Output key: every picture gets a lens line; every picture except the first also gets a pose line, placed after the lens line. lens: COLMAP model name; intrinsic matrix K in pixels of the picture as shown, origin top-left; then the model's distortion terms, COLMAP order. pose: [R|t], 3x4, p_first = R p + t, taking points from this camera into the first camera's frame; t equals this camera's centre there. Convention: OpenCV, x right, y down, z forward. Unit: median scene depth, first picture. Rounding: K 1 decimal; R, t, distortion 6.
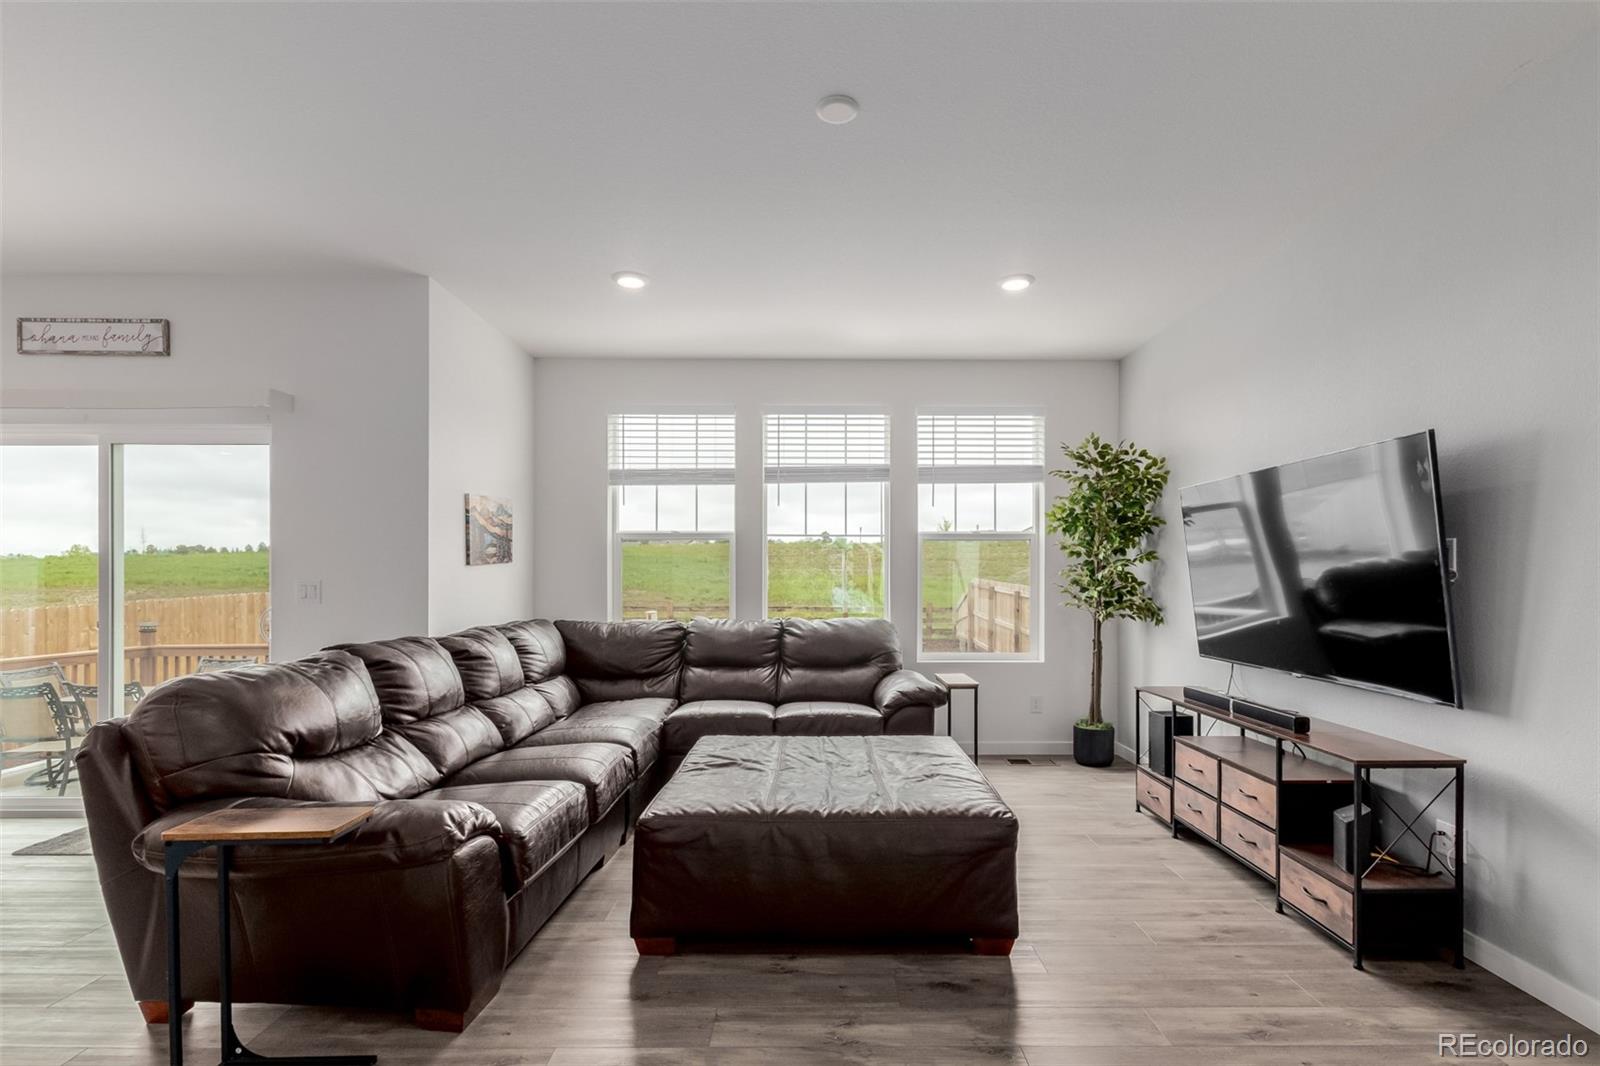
lens RADIAL K [[741.1, 0, 816.6], [0, 741.1, 573.9], [0, 0, 1]] dist [0.001910, 0.000229]
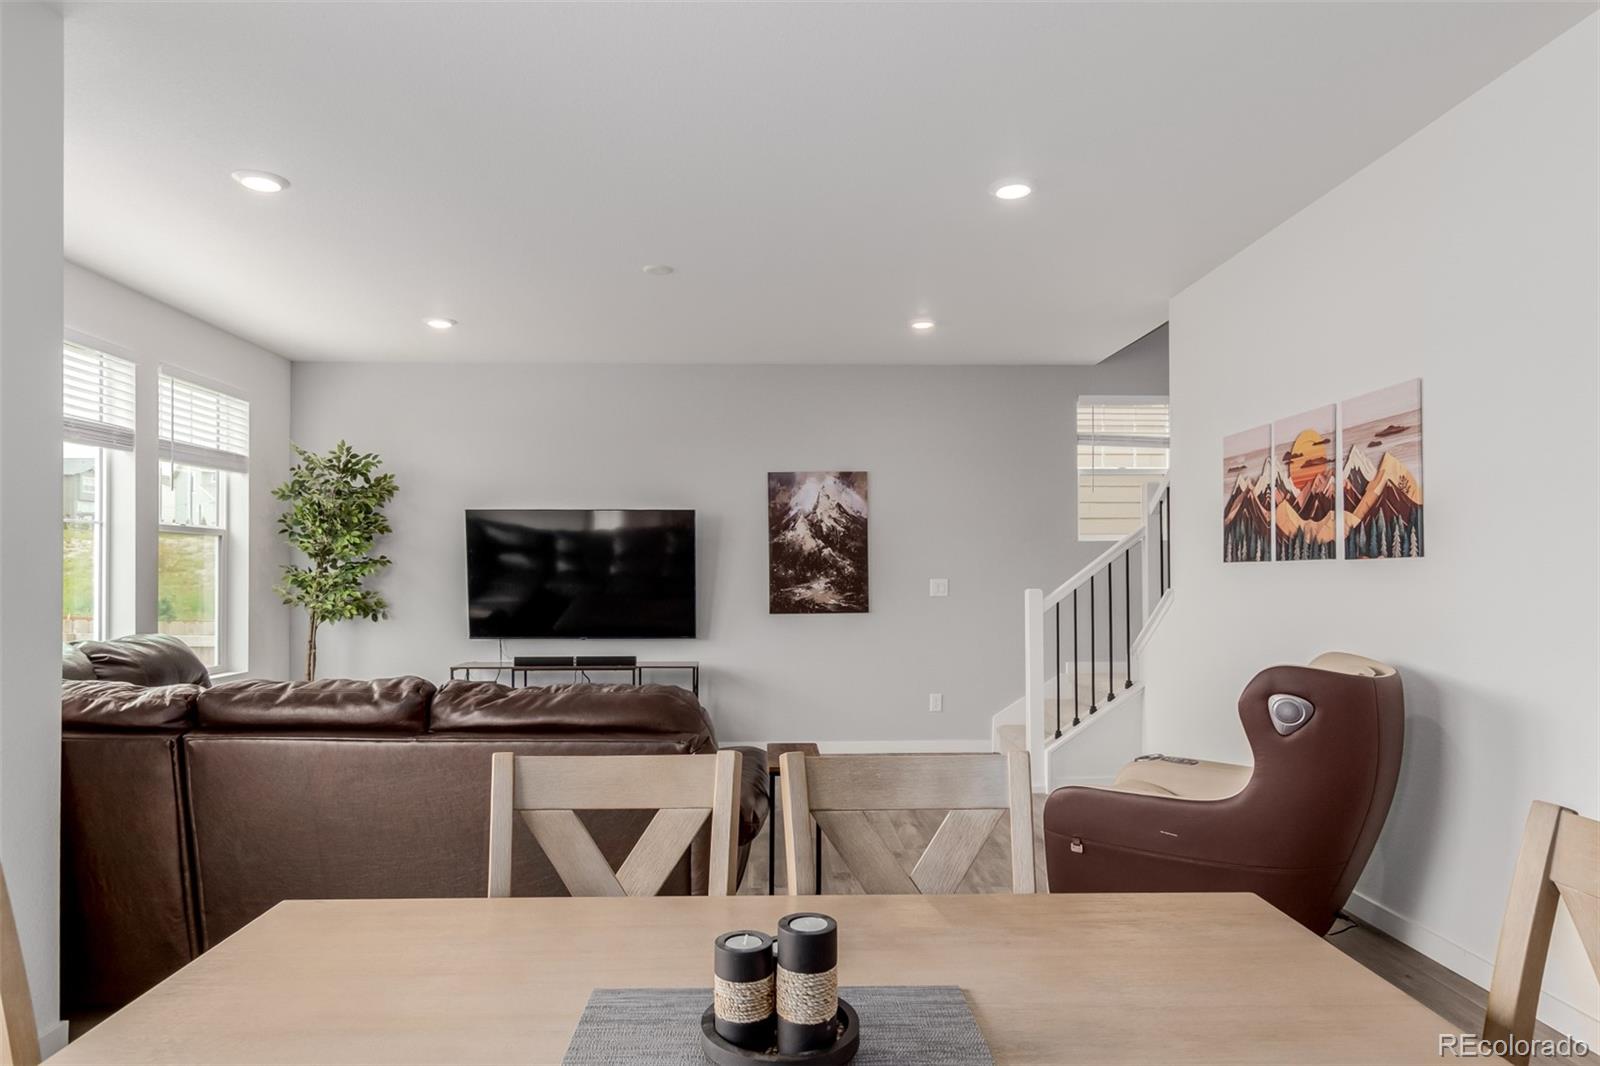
lens RADIAL K [[925.2, 0, 793.2], [0, 925.2, 566.1], [0, 0, 1]] dist [0.002378, 0.001236]
pose [[-0.015433, 0.004532, 0.999871, -1.060409], [-0.004423, 0.999980, -0.004601, -0.011317], [-0.999871, -0.004494, -0.015412, 0.432901]]
